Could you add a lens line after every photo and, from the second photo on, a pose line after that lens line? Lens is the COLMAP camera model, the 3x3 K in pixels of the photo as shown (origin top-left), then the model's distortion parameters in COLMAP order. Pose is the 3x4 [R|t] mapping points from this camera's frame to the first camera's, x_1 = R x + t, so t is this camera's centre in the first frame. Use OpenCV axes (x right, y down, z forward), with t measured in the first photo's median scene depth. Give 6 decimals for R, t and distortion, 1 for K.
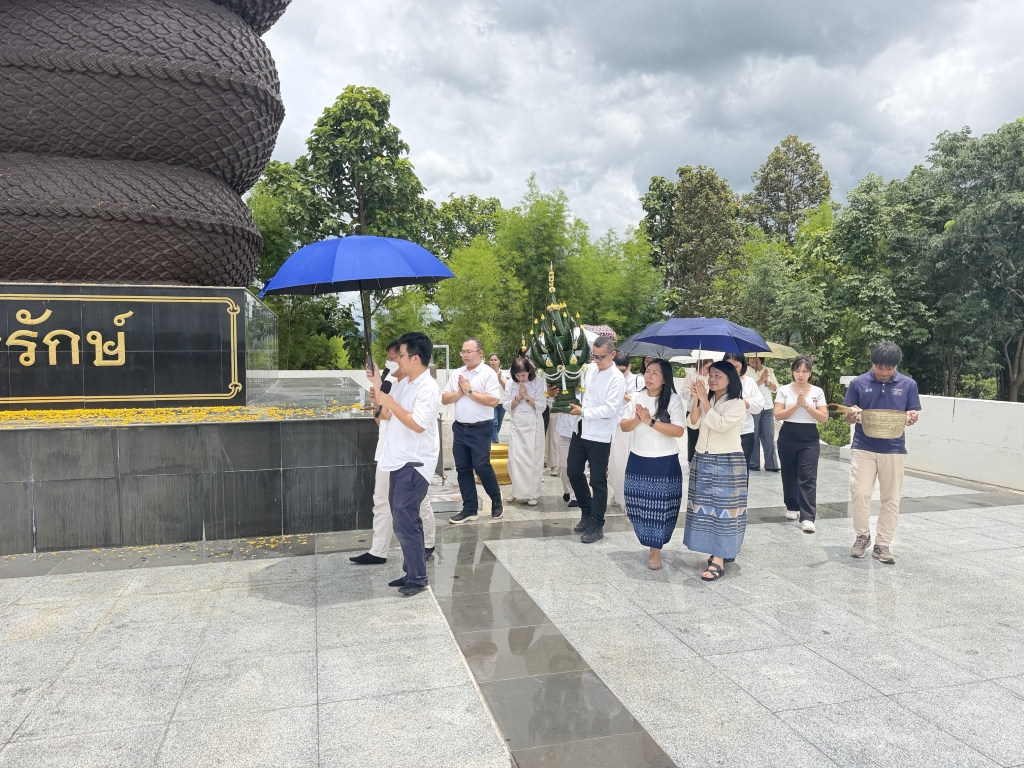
lens RADIAL K [[721.5, 0, 514.5], [0, 721.5, 389.5], [0, 0, 1]] dist [0.019006, -0.029293]
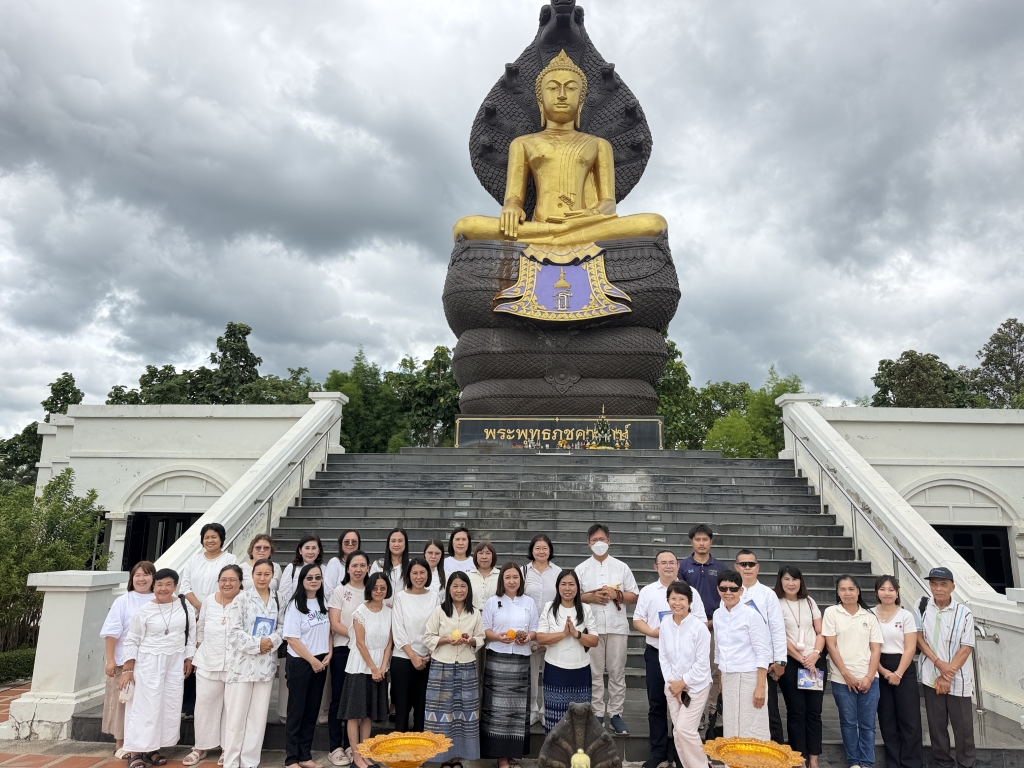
lens RADIAL K [[721.5, 0, 502.0], [0, 721.5, 382.2], [0, 0, 1]] dist [0.019006, -0.029293]
pose [[0.938693, -0.048714, -0.341296, 0.009267], [-0.042563, 0.966018, -0.254946, 0.120806], [0.342117, 0.253843, 0.904721, -0.467621]]
